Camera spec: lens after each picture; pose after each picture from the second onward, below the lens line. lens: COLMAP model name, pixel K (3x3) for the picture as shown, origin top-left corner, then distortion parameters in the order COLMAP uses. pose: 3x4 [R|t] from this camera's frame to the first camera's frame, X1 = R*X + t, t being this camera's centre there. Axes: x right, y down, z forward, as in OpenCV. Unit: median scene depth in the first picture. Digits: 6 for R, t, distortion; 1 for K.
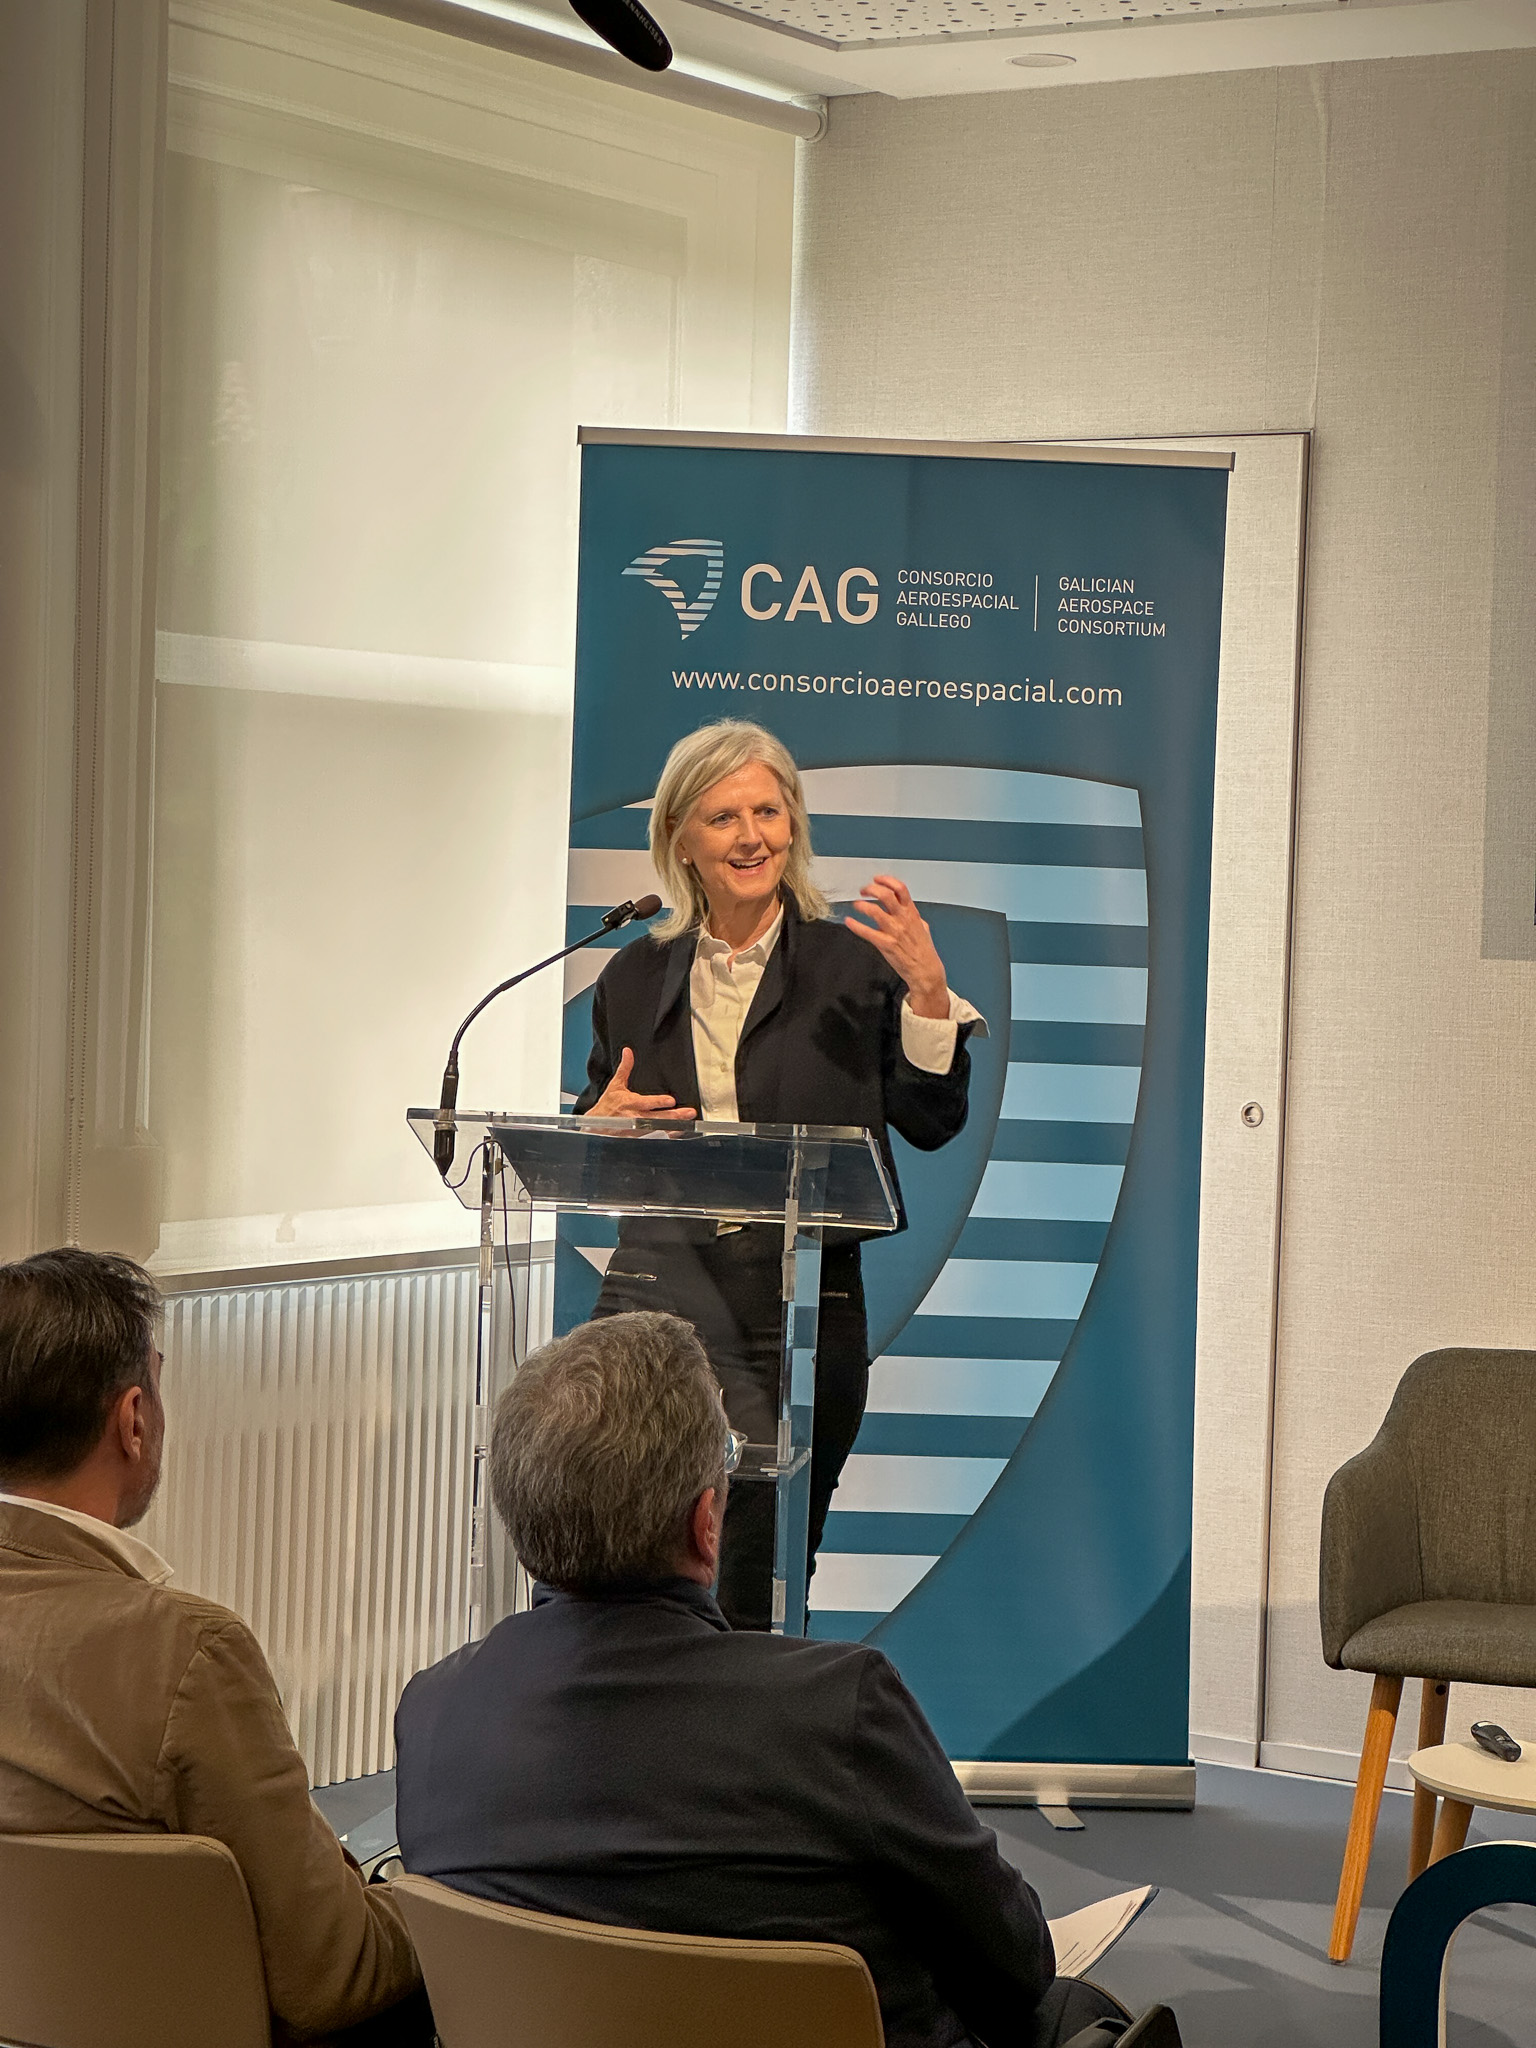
lens RADIAL K [[4686.3, 0, 768.0], [0, 4686.3, 1024.0], [0, 0, 1]] dist [-0.426010, 10.684568]
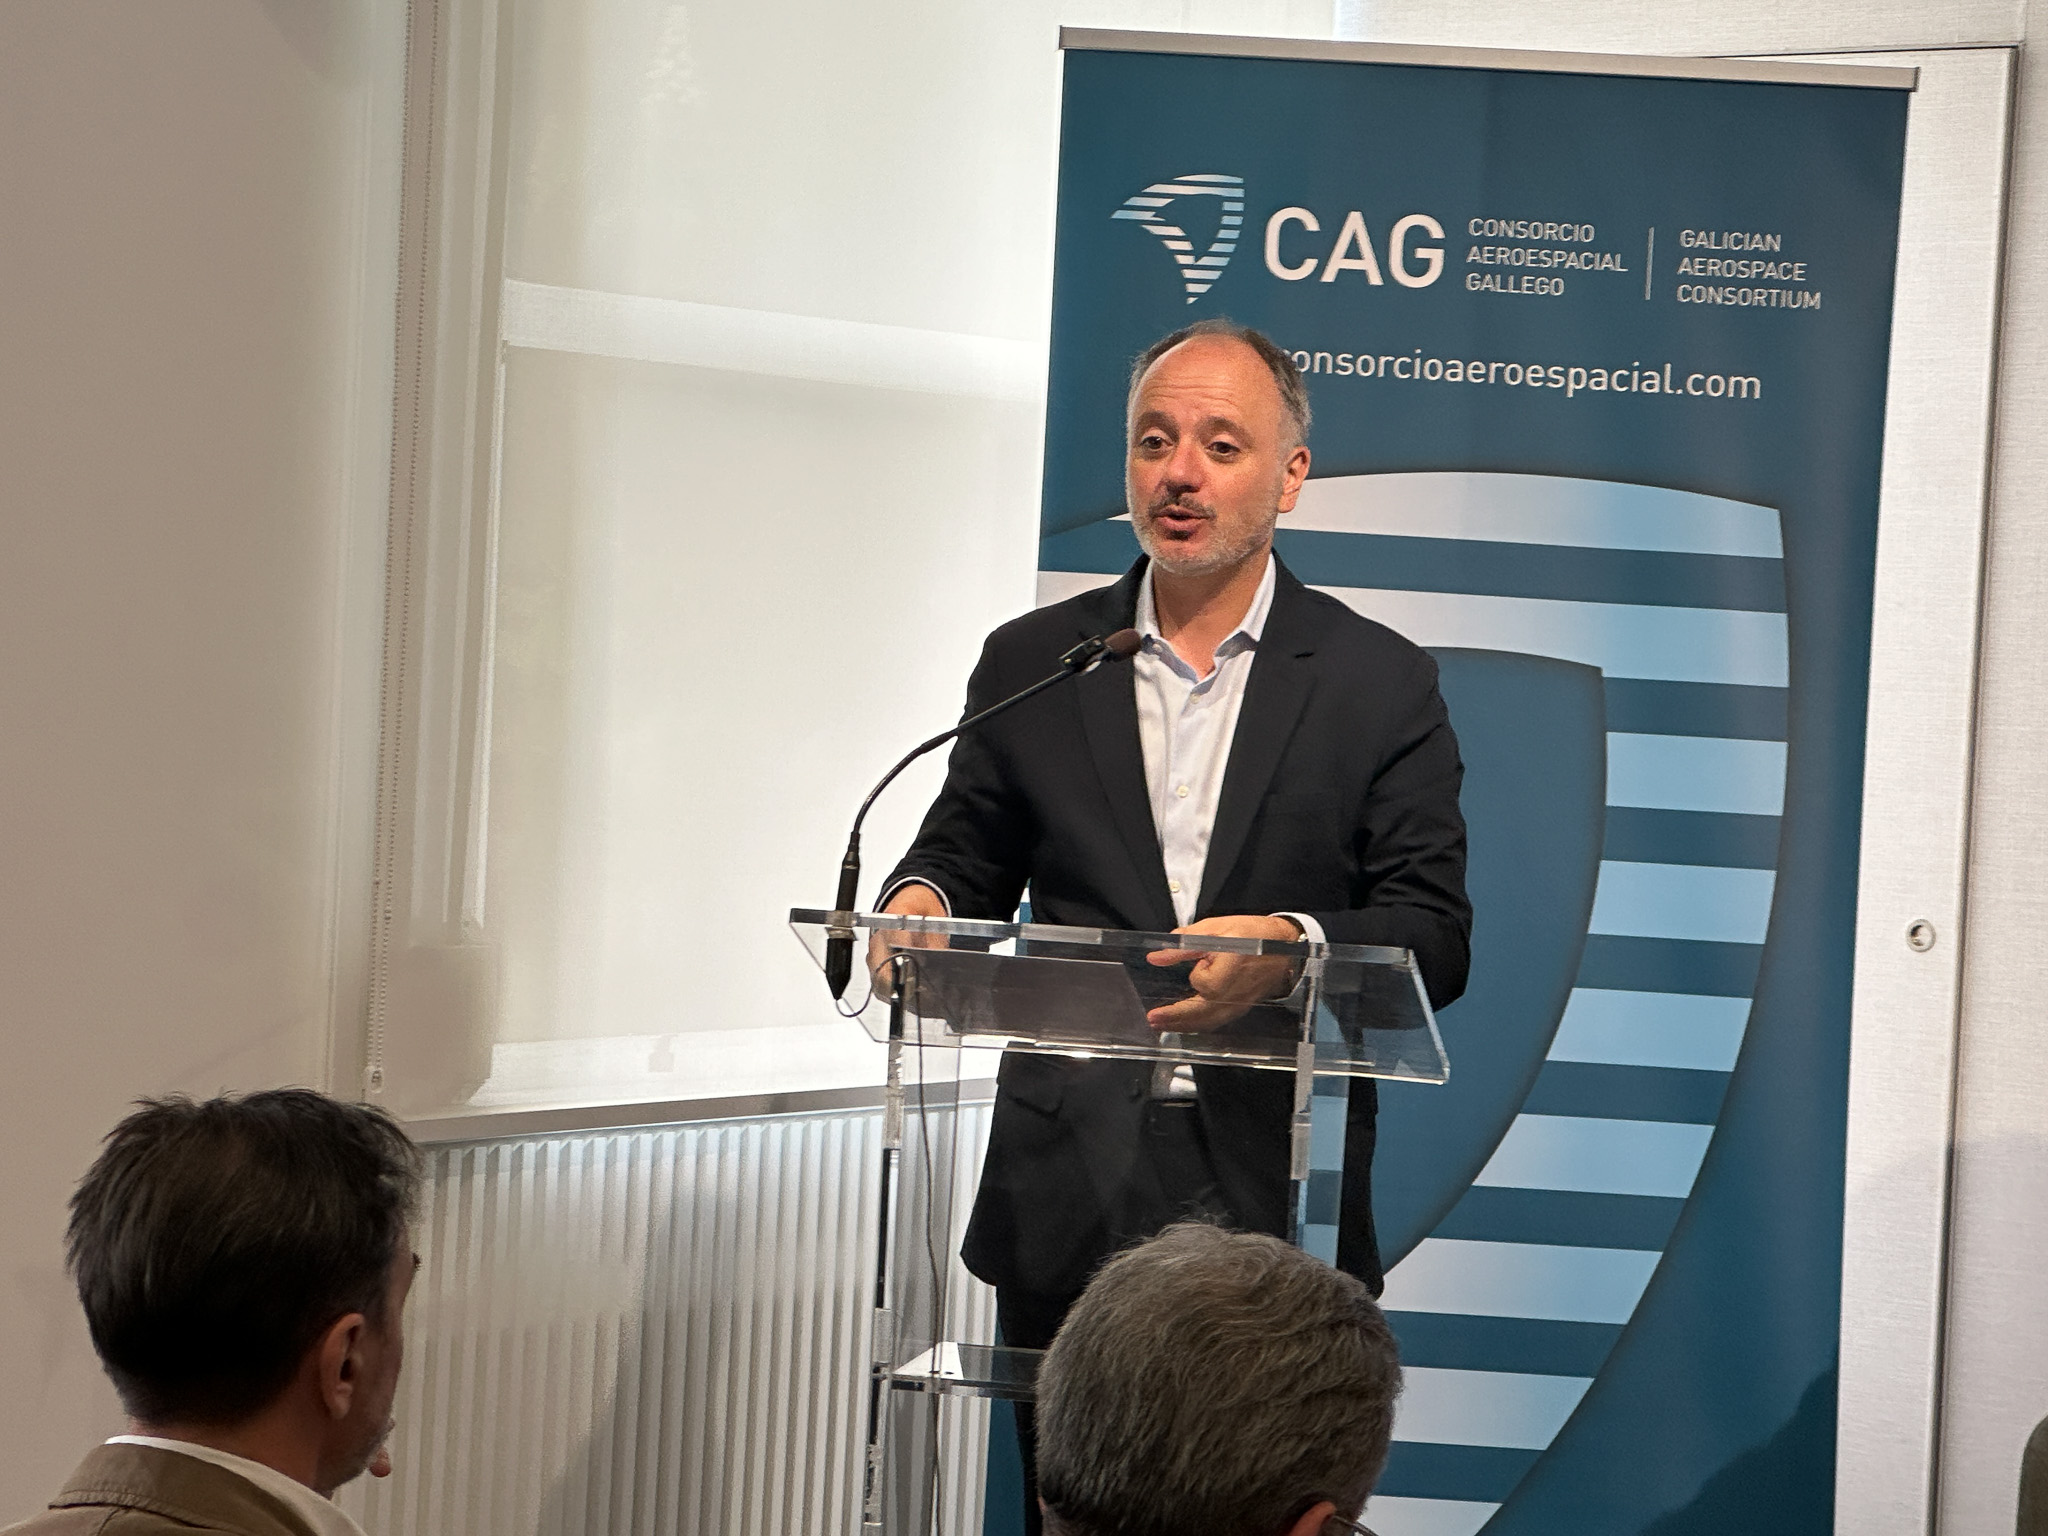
lens RADIAL K [[5314.2, 0, 1027.8], [0, 5314.2, 662.1], [0, 0, 1]] dist [-0.027355, 4.328014]
pose [[0.998199, 0.020570, -0.056347, 0.005879], [-0.021961, 0.999466, -0.024183, -0.001184], [0.055820, 0.025377, 0.998118, 0.122244]]
